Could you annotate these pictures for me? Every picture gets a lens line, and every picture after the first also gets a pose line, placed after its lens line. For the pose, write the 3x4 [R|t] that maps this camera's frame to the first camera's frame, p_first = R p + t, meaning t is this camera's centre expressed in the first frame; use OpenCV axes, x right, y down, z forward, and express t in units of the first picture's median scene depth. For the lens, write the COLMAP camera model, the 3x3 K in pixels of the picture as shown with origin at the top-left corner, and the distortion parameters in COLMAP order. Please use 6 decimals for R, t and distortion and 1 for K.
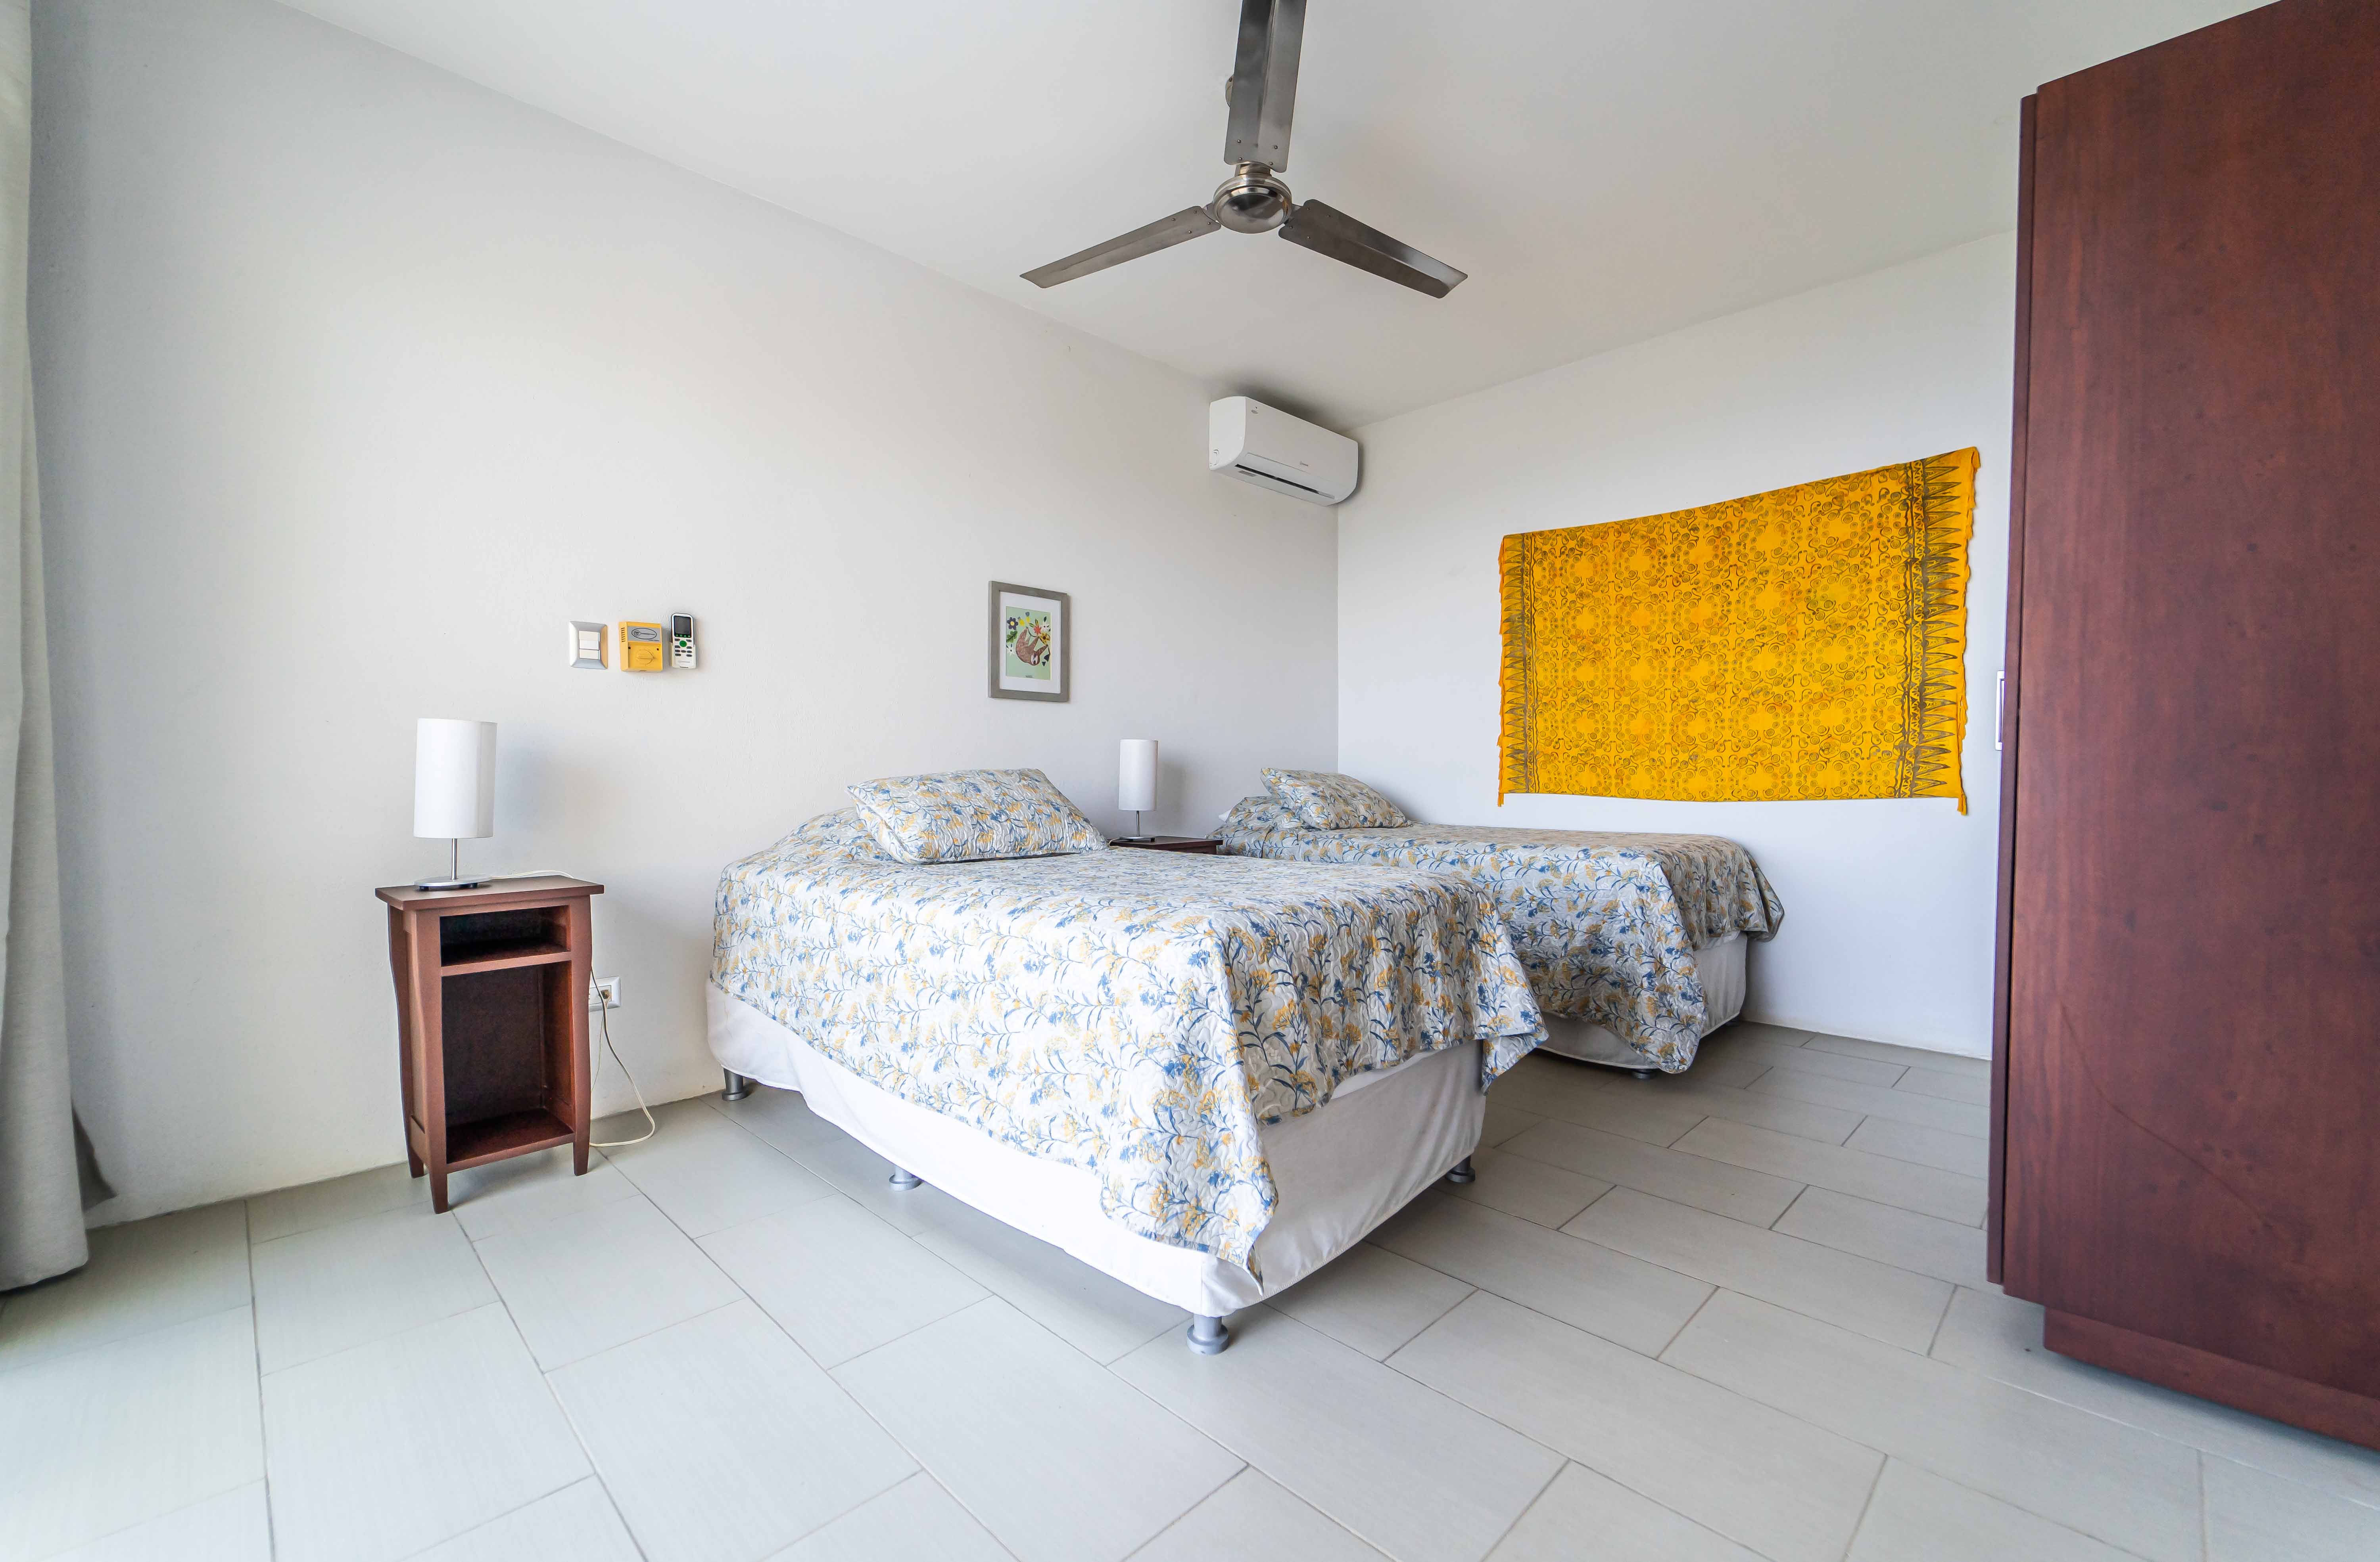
lens RADIAL K [[977.2, 0, 1238.4], [0, 977.2, 802.6], [0, 0, 1]] dist [0.003065, -0.000436]
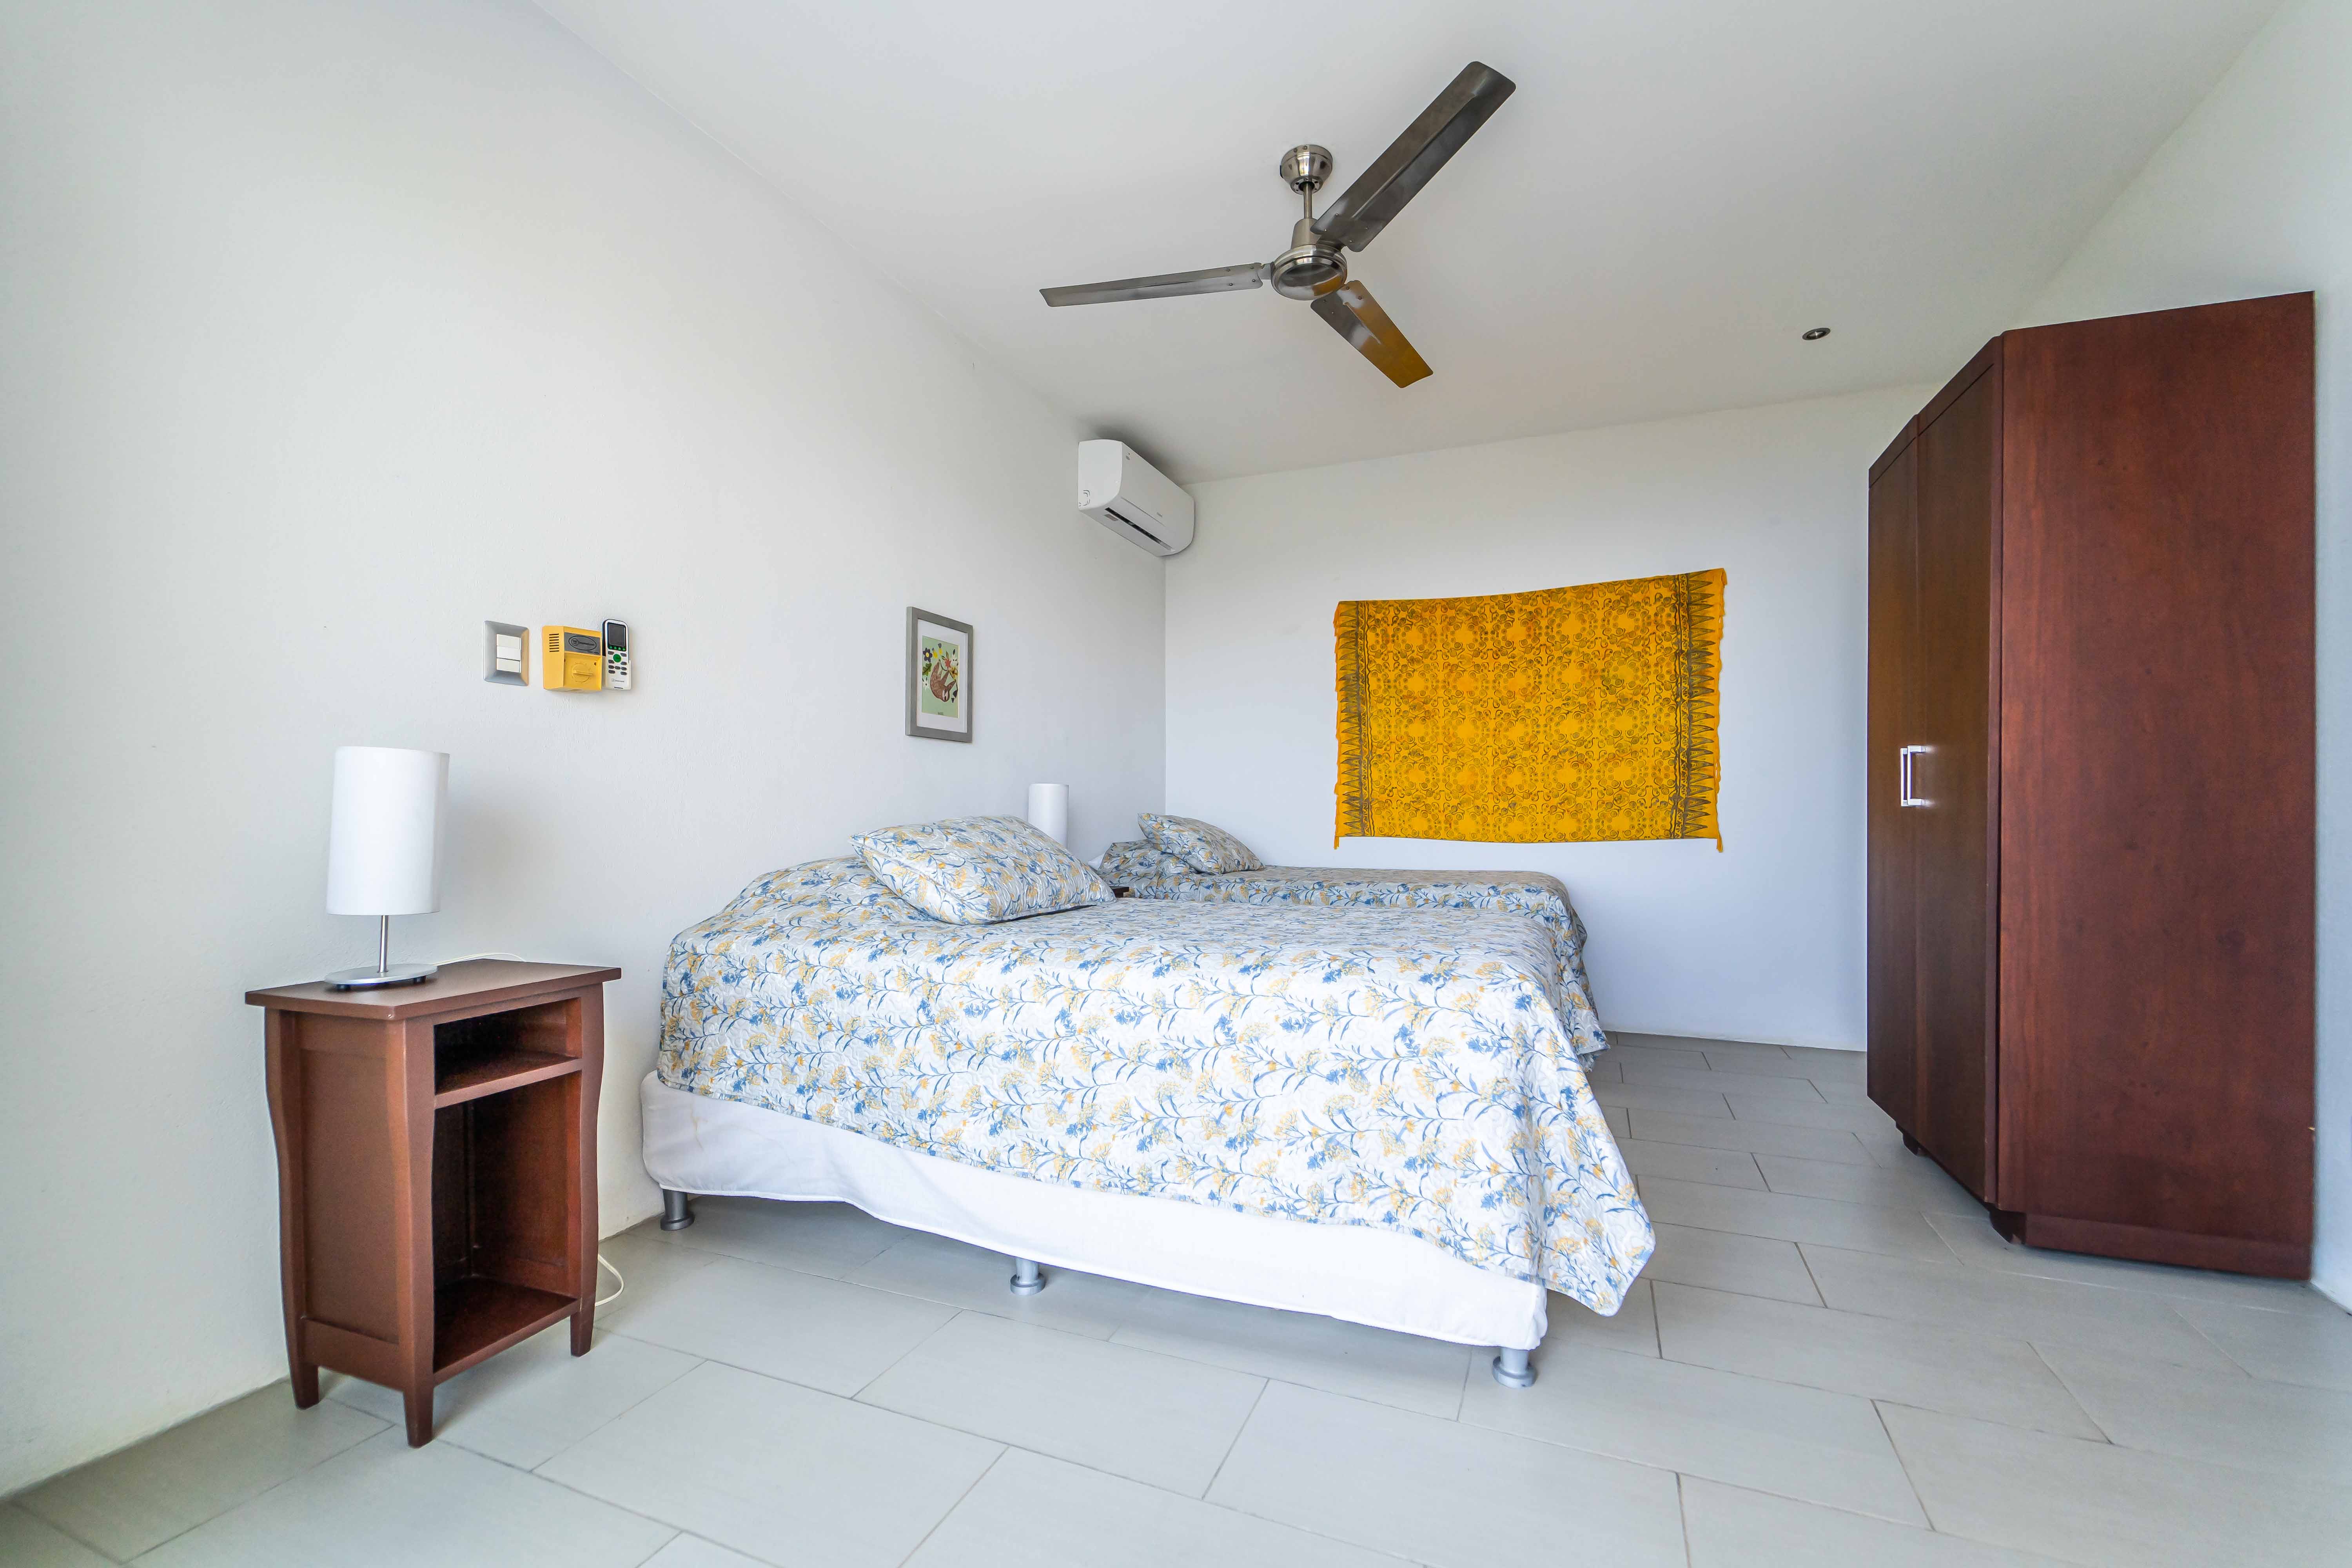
lens RADIAL K [[960.9, 0, 1220.2], [0, 960.9, 817.7], [0, 0, 1]] dist [0.002432, 0.000247]
pose [[0.925473, 0.000226, 0.378814, -0.340328], [0.009986, 0.999638, -0.024995, -0.007296], [-0.378683, 0.026915, 0.925135, 0.078543]]
